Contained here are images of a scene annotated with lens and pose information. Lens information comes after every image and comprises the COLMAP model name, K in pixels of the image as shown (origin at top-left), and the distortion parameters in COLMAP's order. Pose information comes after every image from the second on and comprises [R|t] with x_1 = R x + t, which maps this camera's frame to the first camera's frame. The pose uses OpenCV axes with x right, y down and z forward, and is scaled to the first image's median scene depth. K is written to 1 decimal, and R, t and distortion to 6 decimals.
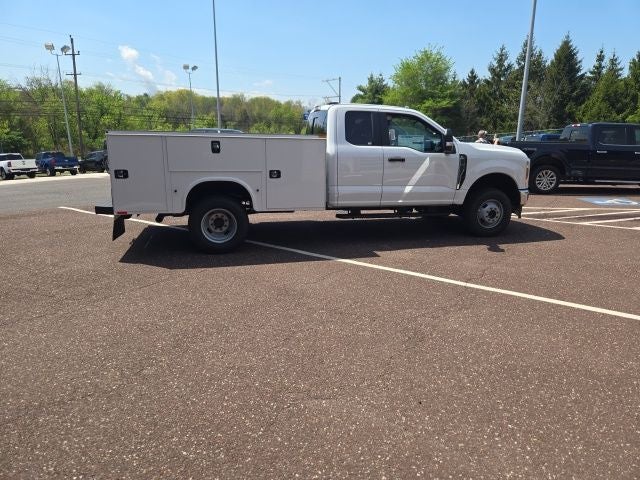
lens RADIAL K [[430.8, 0, 320.0], [0, 430.8, 240.0], [0, 0, 1]] dist [0.068213, -0.059751]
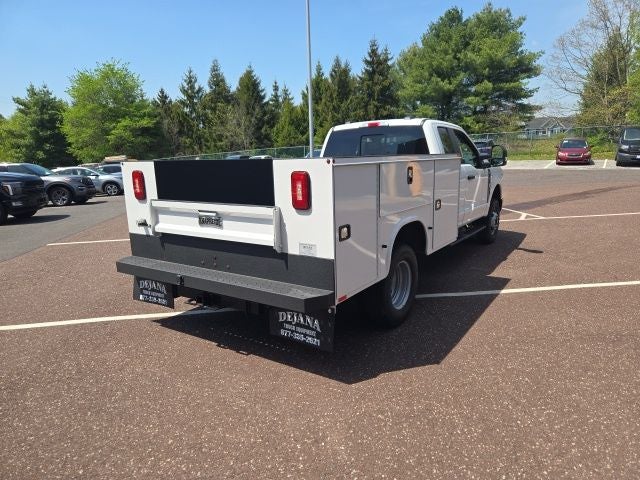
lens RADIAL K [[435.1, 0, 318.8], [0, 435.1, 244.8], [0, 0, 1]] dist [0.067416, -0.058523]
pose [[0.741099, -0.164376, 0.650963, -0.133470], [0.188039, 0.981580, 0.033784, -0.024891], [-0.644525, 0.097369, 0.758358, 0.091327]]
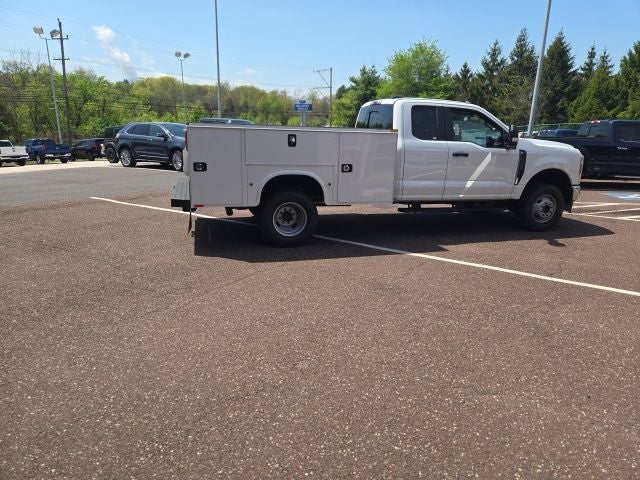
lens RADIAL K [[432.6, 0, 321.6], [0, 432.6, 235.6], [0, 0, 1]] dist [0.066349, -0.057200]
pose [[0.999089, 0.005822, 0.042274, -0.034396], [-0.006220, 0.999937, 0.009301, -0.000843], [-0.042217, -0.009555, 0.999063, -0.000175]]
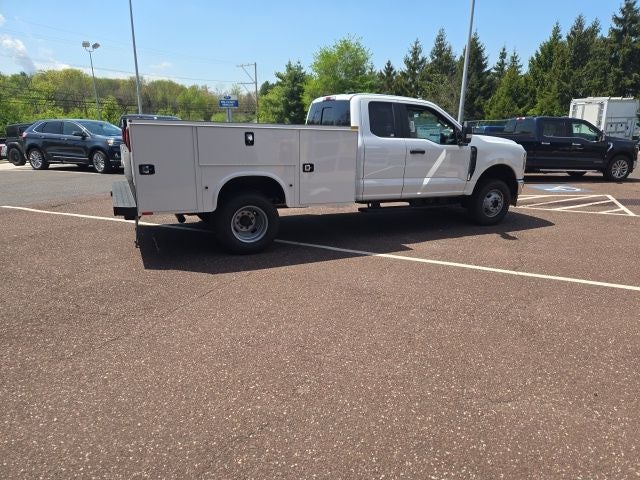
lens RADIAL K [[434.4, 0, 321.1], [0, 434.4, 243.3], [0, 0, 1]] dist [0.065814, -0.054778]
pose [[0.979306, -0.042023, 0.197973, -0.045809], [0.036141, 0.998794, 0.033234, -0.002953], [-0.199131, -0.025391, 0.979644, 0.009510]]
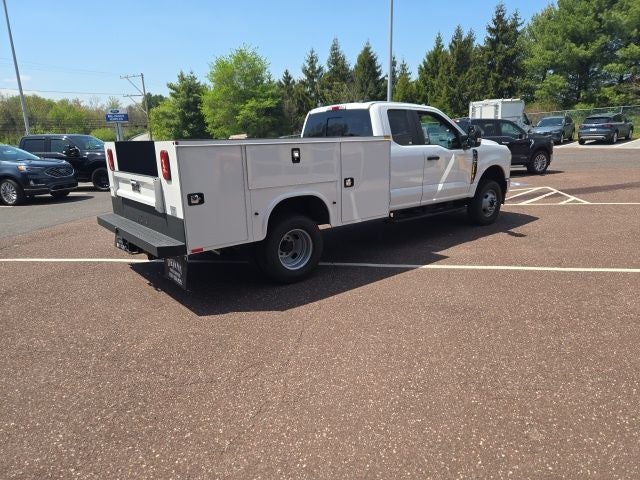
lens RADIAL K [[435.1, 0, 318.8], [0, 435.1, 244.8], [0, 0, 1]] dist [0.067416, -0.058523]
pose [[0.904115, -0.137404, 0.404594, -0.090087], [0.134442, 0.990272, 0.035878, -0.011127], [-0.405588, 0.021957, 0.913792, 0.036321]]
